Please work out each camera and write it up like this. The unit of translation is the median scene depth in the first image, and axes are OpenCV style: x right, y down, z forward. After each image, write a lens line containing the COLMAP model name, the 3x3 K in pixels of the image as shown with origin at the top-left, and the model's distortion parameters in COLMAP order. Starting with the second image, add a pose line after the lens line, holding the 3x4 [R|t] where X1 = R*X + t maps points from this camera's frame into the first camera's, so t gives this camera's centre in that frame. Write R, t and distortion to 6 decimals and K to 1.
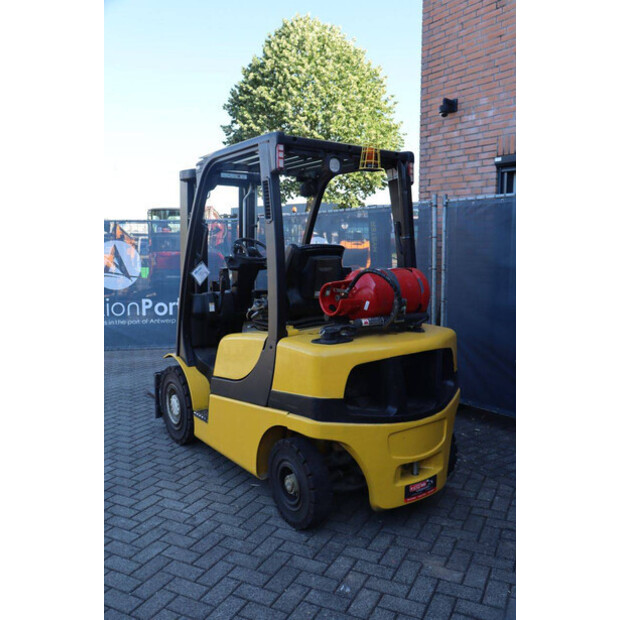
lens RADIAL K [[545.5, 0, 313.0], [0, 545.5, 313.2], [0, 0, 1]] dist [-0.125920, 0.091480]
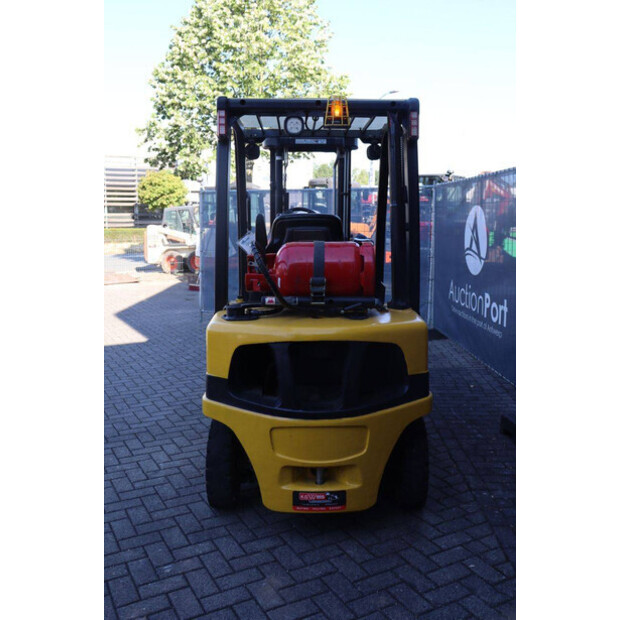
lens RADIAL K [[584.7, 0, 309.0], [0, 584.7, 311.5], [0, 0, 1]] dist [-0.070310, 0.000000]
pose [[0.822490, 0.091345, -0.561397, 0.487361], [-0.069034, 0.995755, 0.060879, -0.020551], [0.564575, -0.011316, 0.825304, 0.165341]]
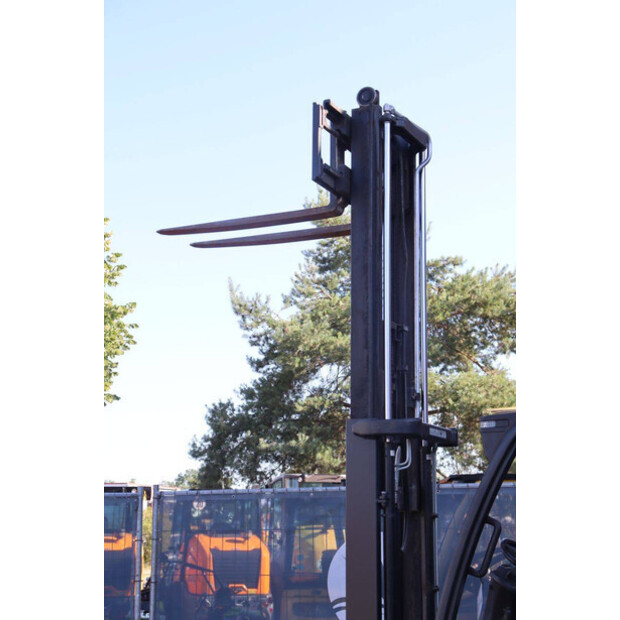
lens RADIAL K [[1100.0, 0, 316.0], [0, 1100.0, 304.6], [0, 0, 1]] dist [0.174392, 0.000000]
pose [[0.888670, 0.094326, 0.448740, -0.920350], [0.056378, 0.948713, -0.311070, -0.009615], [-0.455068, 0.301738, 0.837775, -0.040298]]
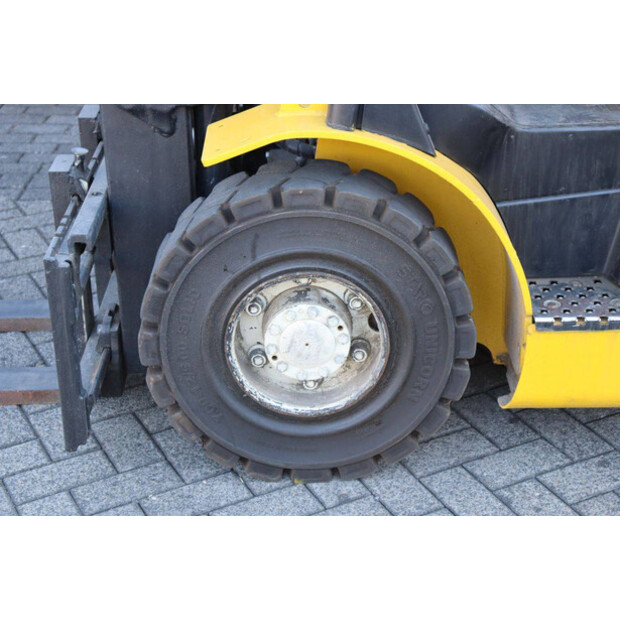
lens RADIAL K [[1100.0, 0, 309.8], [0, 1100.0, 310.8], [0, 0, 1]] dist [0.174392, 0.000000]
pose [[0.576611, -0.384058, 0.721123, -0.626461], [0.105773, 0.910290, 0.400229, -0.034972], [-0.810143, -0.154501, 0.565506, 0.768791]]
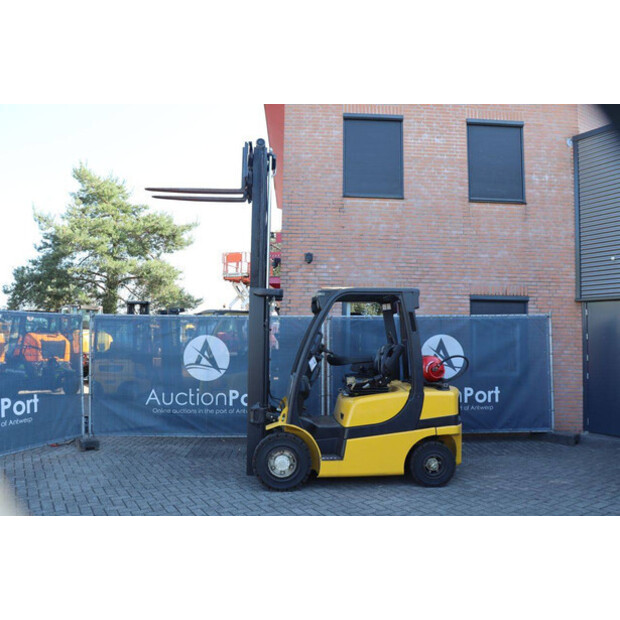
lens RADIAL K [[510.7, 0, 306.4], [0, 510.7, 309.2], [0, 0, 1]] dist [-0.163087, 0.131918]
pose [[0.538274, 0.052818, 0.841113, -1.354670], [0.093829, 0.988074, -0.122093, -0.049428], [-0.837530, 0.144640, 0.526899, 0.254472]]
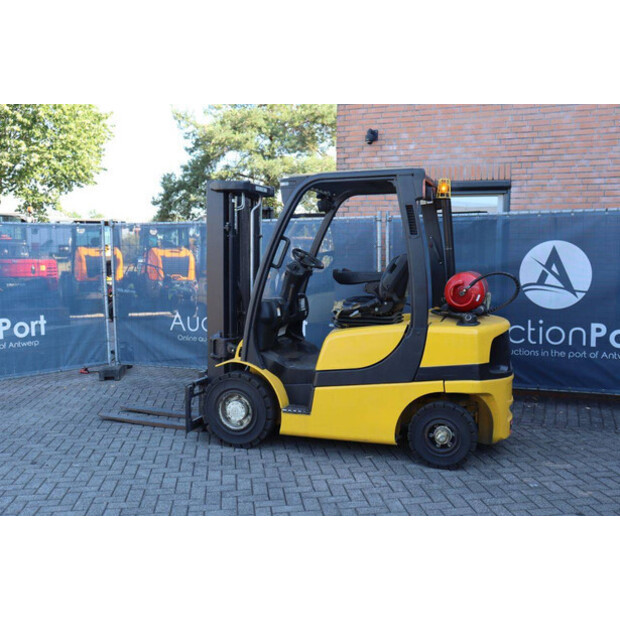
lens RADIAL K [[625.8, 0, 308.1], [0, 625.8, 304.5], [0, 0, 1]] dist [-0.051375, 0.000000]
pose [[0.828963, -0.048852, 0.557165, -0.831675], [0.069588, 0.997446, -0.016078, -0.001304], [-0.554957, 0.052100, 0.830246, -0.068651]]
